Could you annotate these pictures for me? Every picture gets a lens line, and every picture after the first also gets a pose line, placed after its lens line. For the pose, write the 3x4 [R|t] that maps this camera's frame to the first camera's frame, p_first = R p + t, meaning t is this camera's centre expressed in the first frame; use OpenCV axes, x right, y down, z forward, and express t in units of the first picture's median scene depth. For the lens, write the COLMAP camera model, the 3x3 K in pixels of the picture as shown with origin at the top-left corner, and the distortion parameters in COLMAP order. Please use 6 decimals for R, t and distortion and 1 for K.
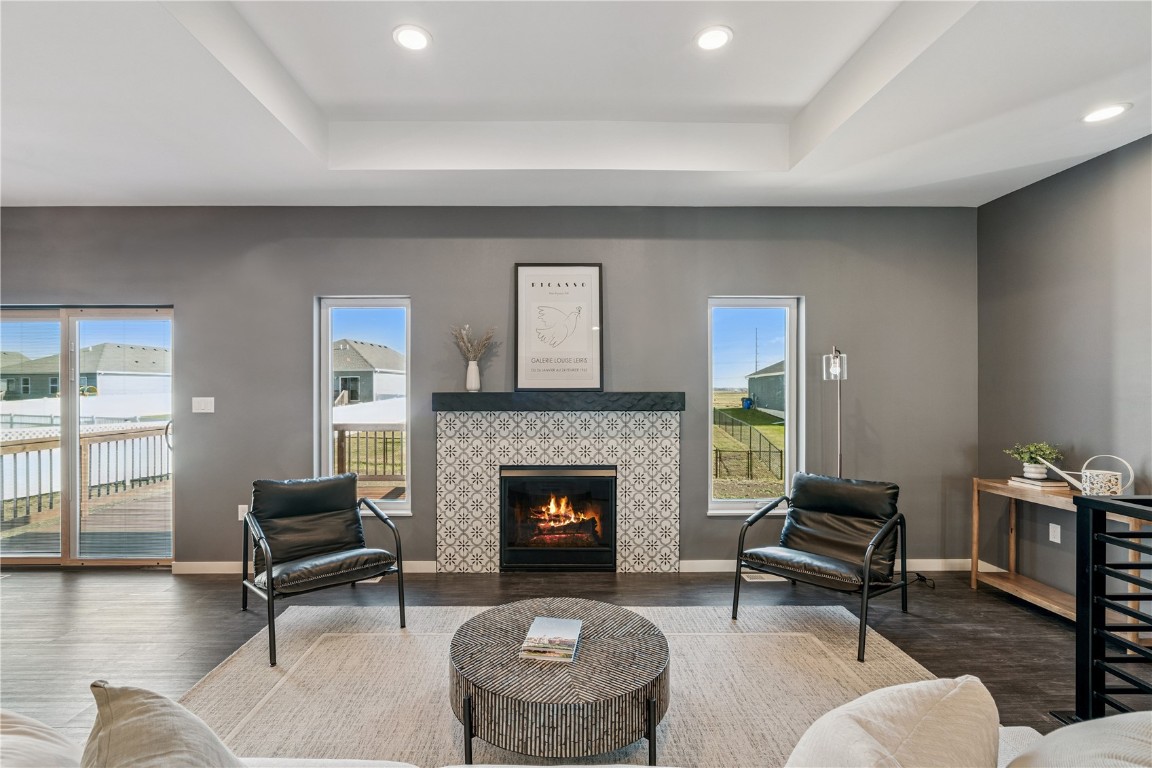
lens RADIAL K [[533.0, 0, 552.4], [0, 533.0, 390.3], [0, 0, 1]] dist [0.001408, 0.000571]
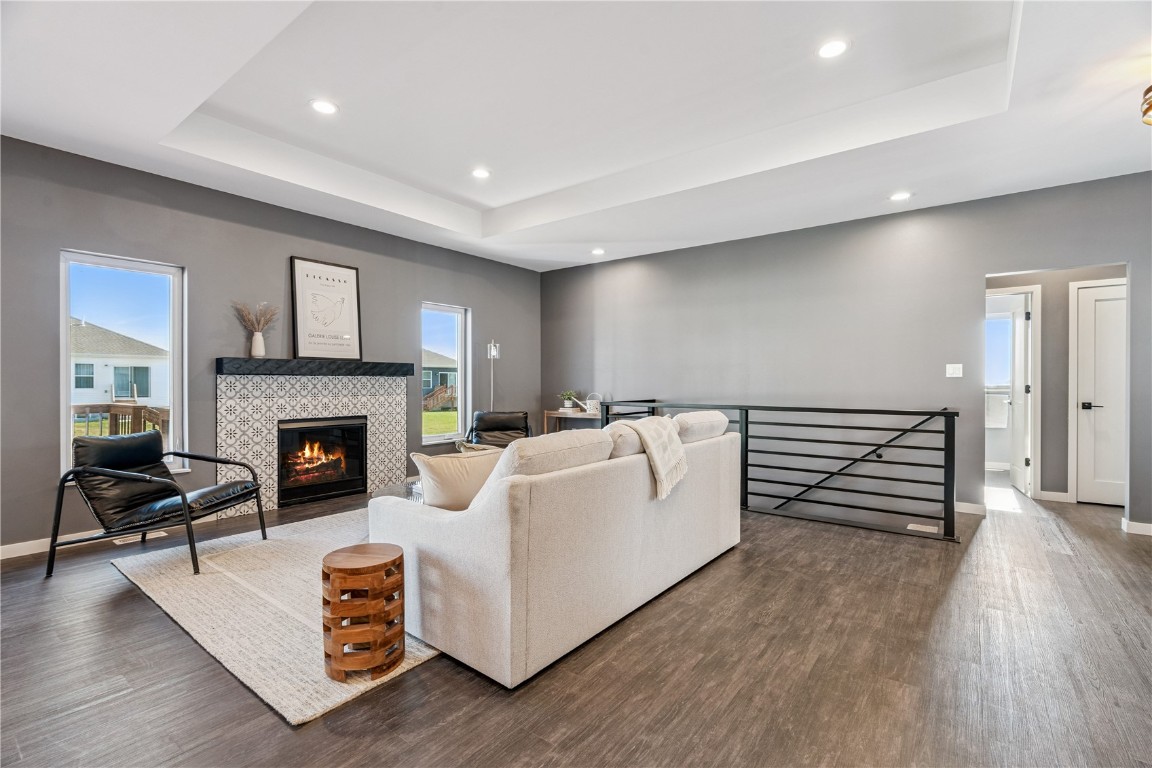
lens RADIAL K [[521.2, 0, 576.3], [0, 521.2, 386.6], [0, 0, 1]] dist [-0.009771, 0.000576]
pose [[0.613987, -0.005177, 0.789300, -0.613731], [0.002096, 0.999986, 0.004928, 0.060534], [-0.789314, -0.001371, 0.613989, -0.260774]]
